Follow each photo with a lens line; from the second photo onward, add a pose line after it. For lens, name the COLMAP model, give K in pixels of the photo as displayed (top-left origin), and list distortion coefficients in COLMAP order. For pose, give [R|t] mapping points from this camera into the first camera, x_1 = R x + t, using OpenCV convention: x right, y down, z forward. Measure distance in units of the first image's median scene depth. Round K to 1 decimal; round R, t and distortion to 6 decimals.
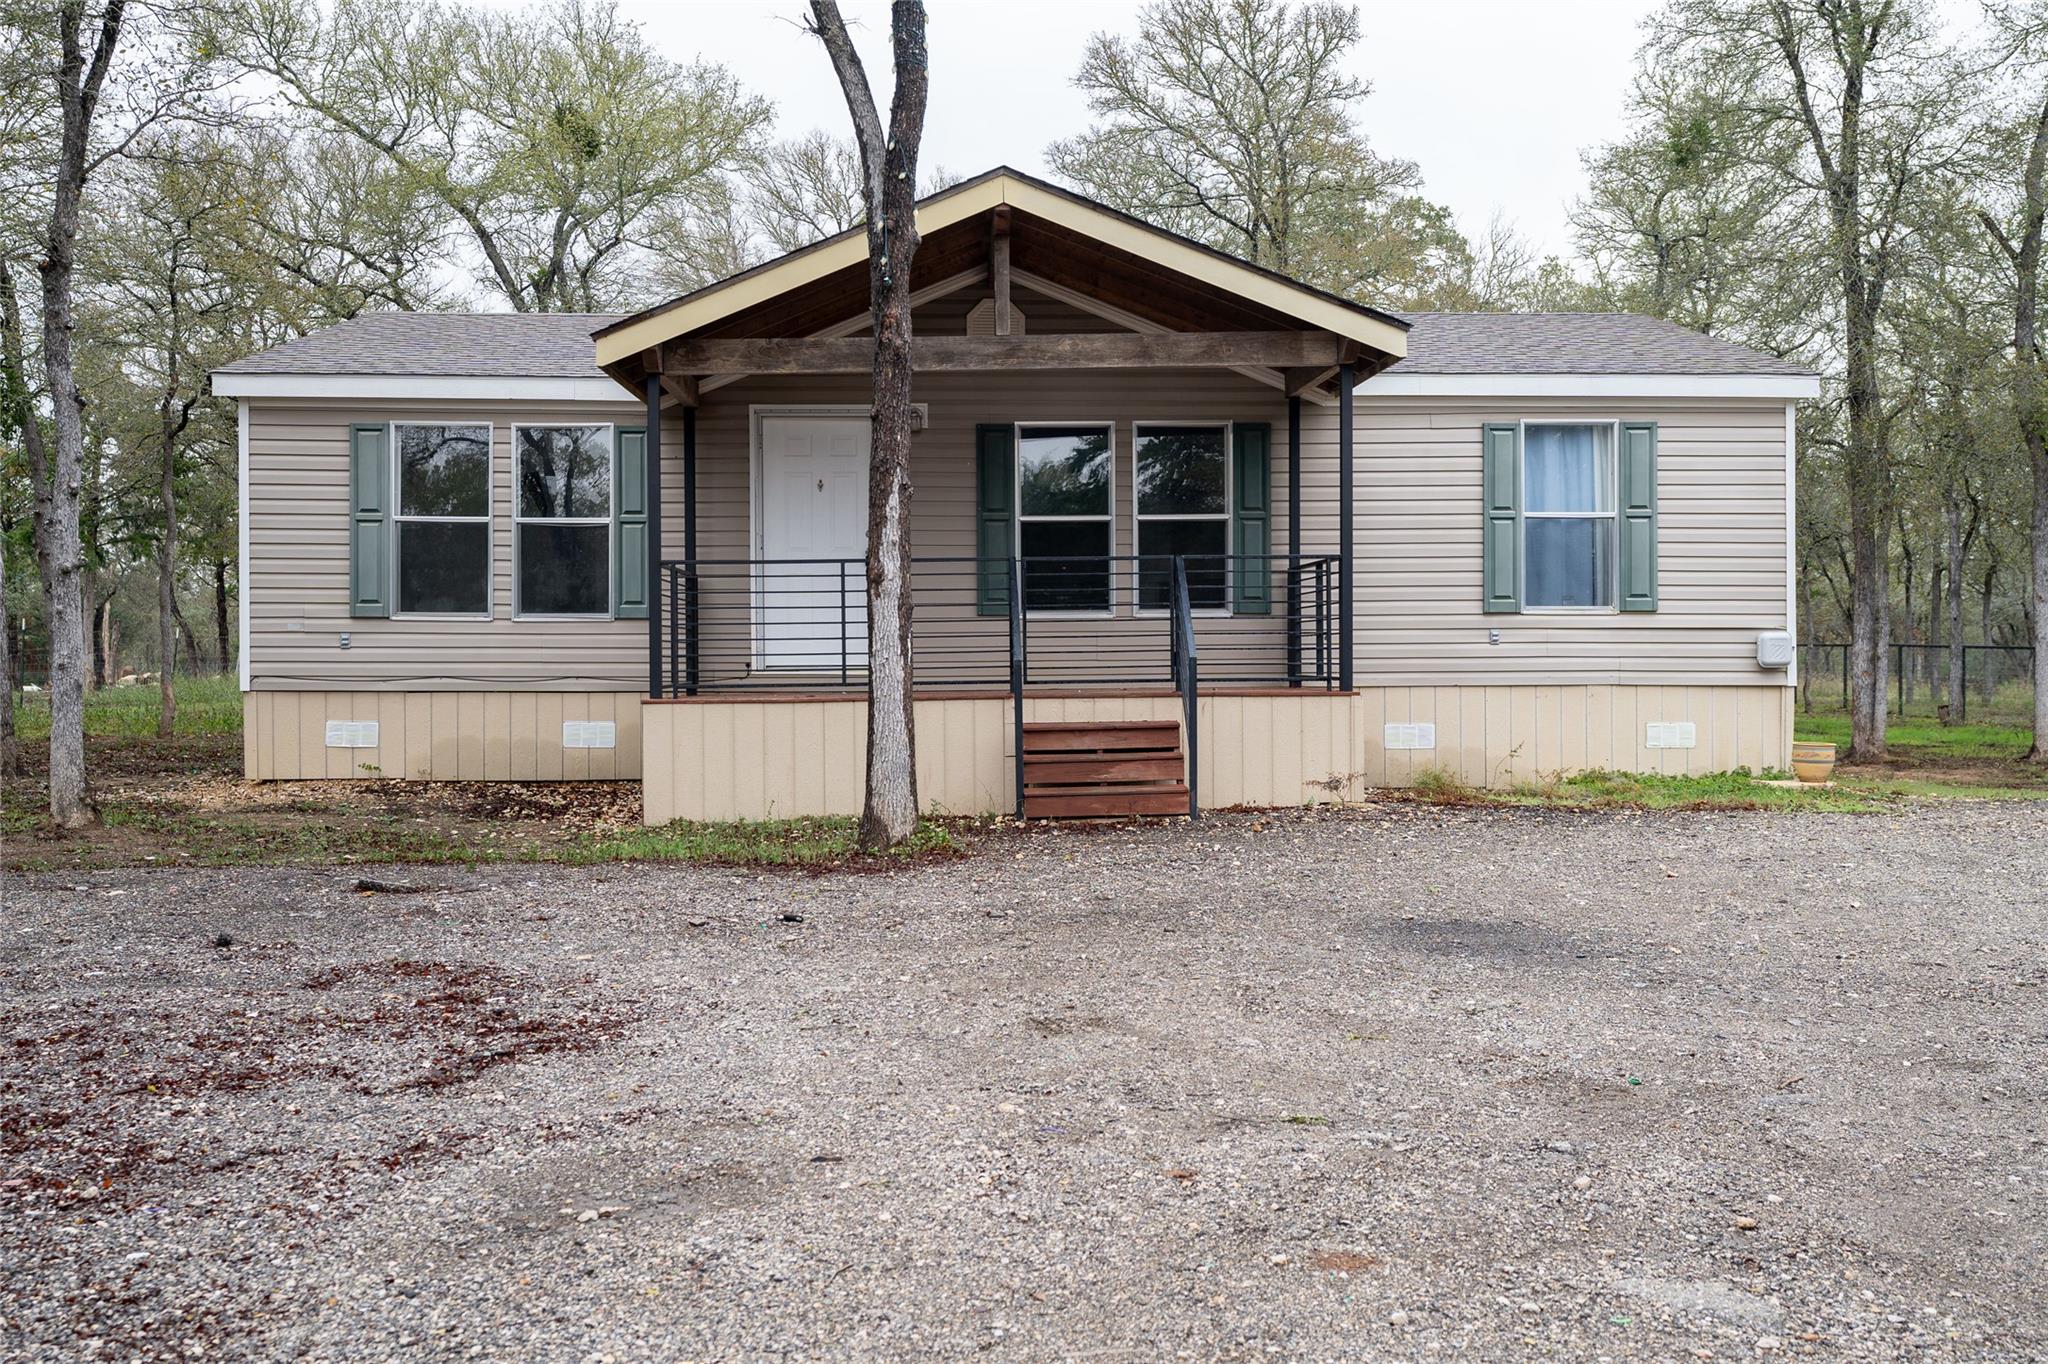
lens RADIAL K [[1981.4, 0, 1026.2], [0, 1981.4, 653.2], [0, 0, 1]] dist [-0.015414, 0.038756]
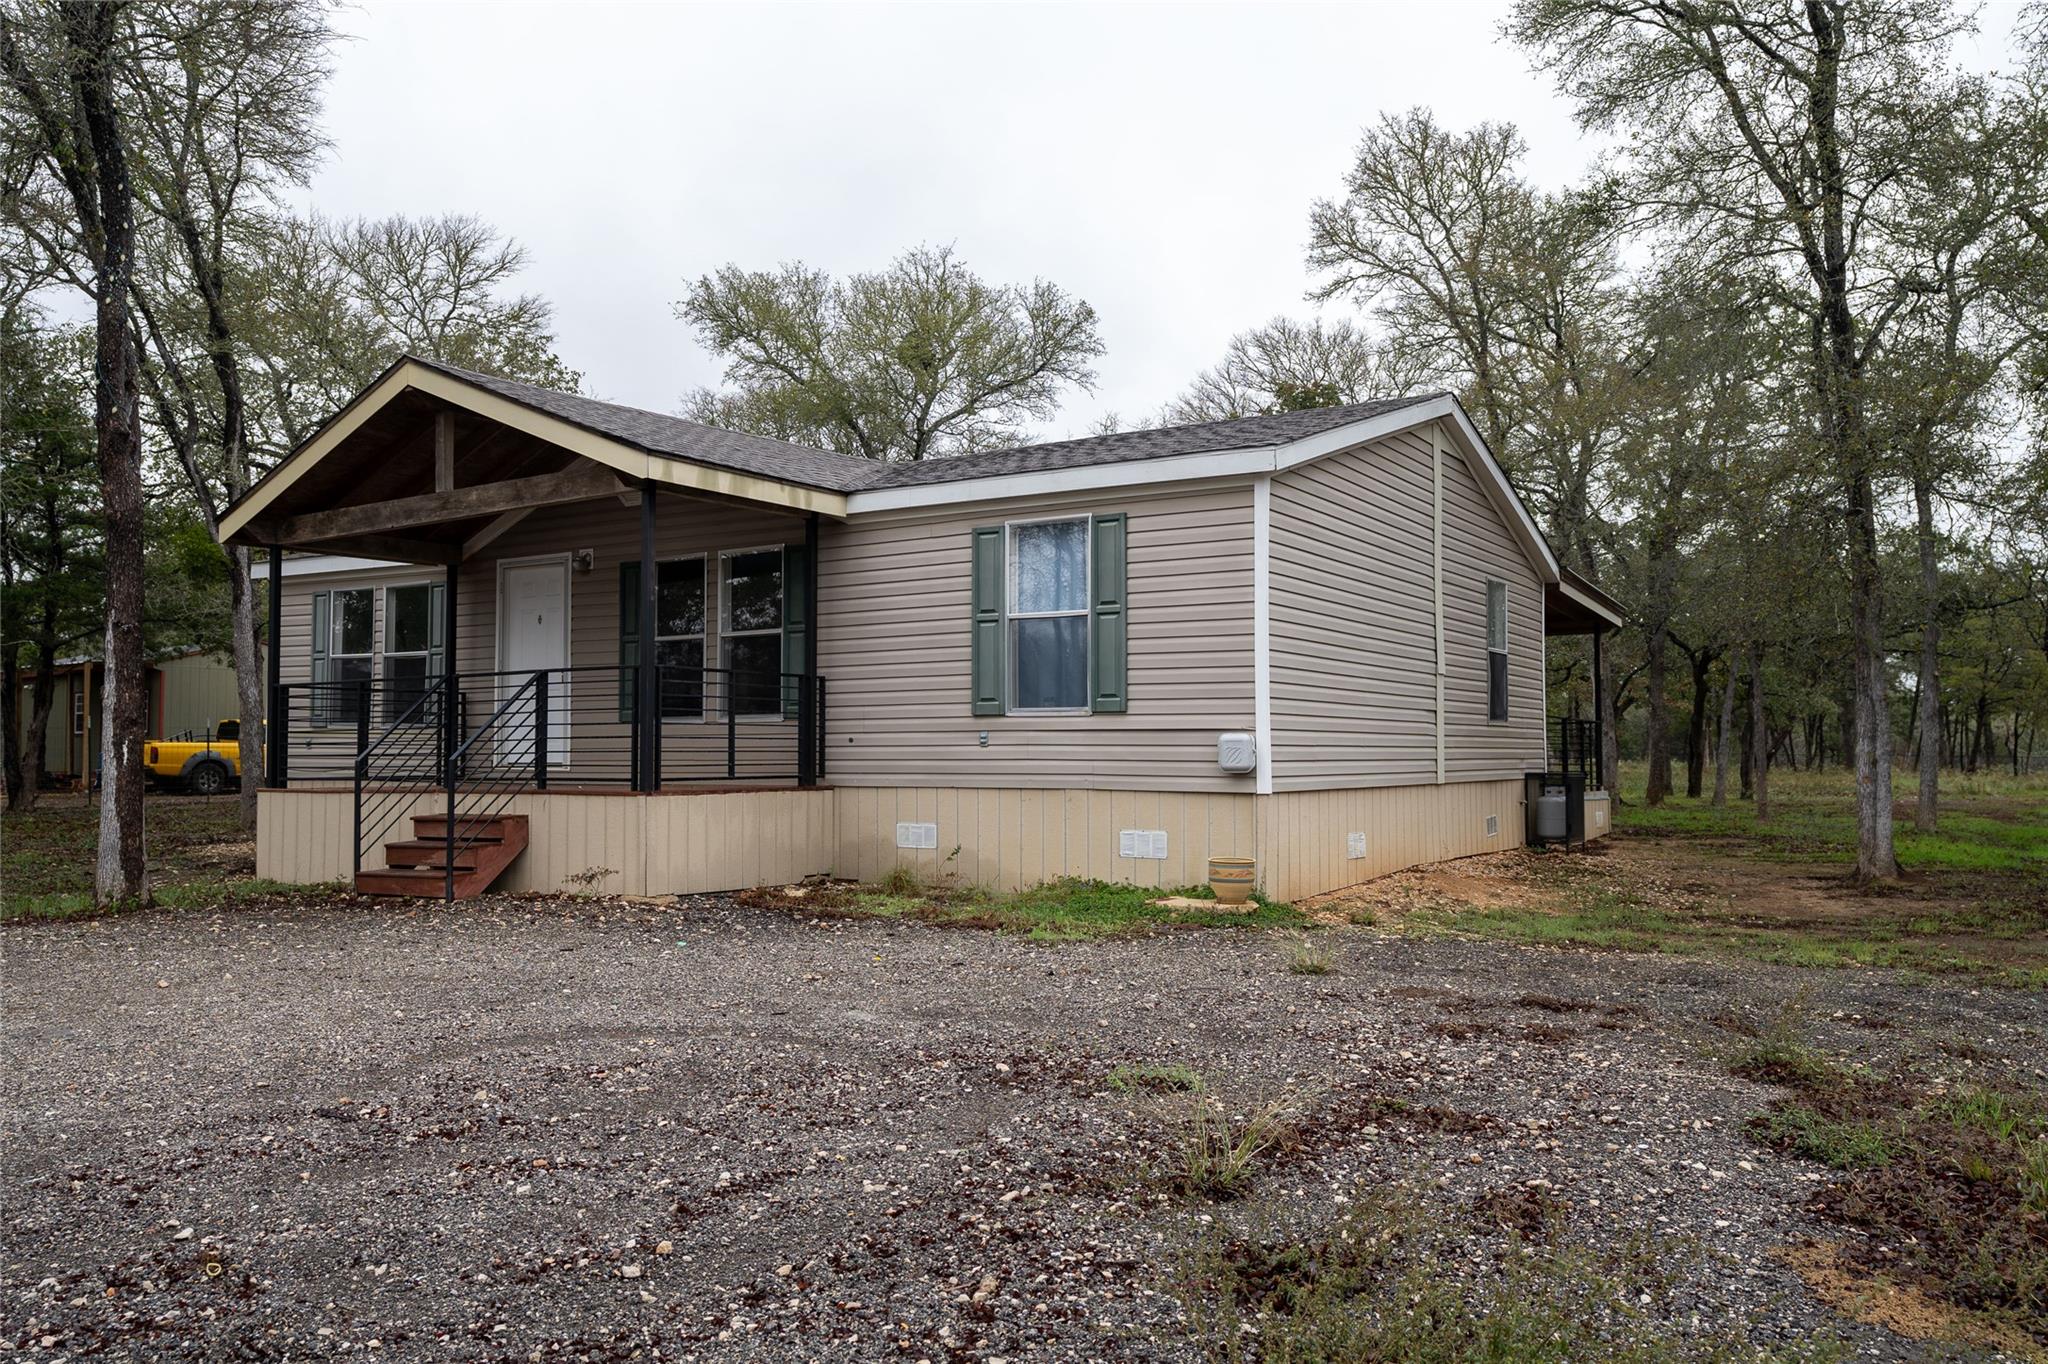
lens RADIAL K [[1513.9, 0, 1024.0], [0, 1513.9, 682.0], [0, 0, 1]] dist [0.004211, -0.000908]
pose [[0.822734, -0.022546, -0.567979, 0.690021], [-0.001091, 0.999149, -0.041242, -0.005591], [0.568425, 0.034550, 0.822009, 0.380508]]
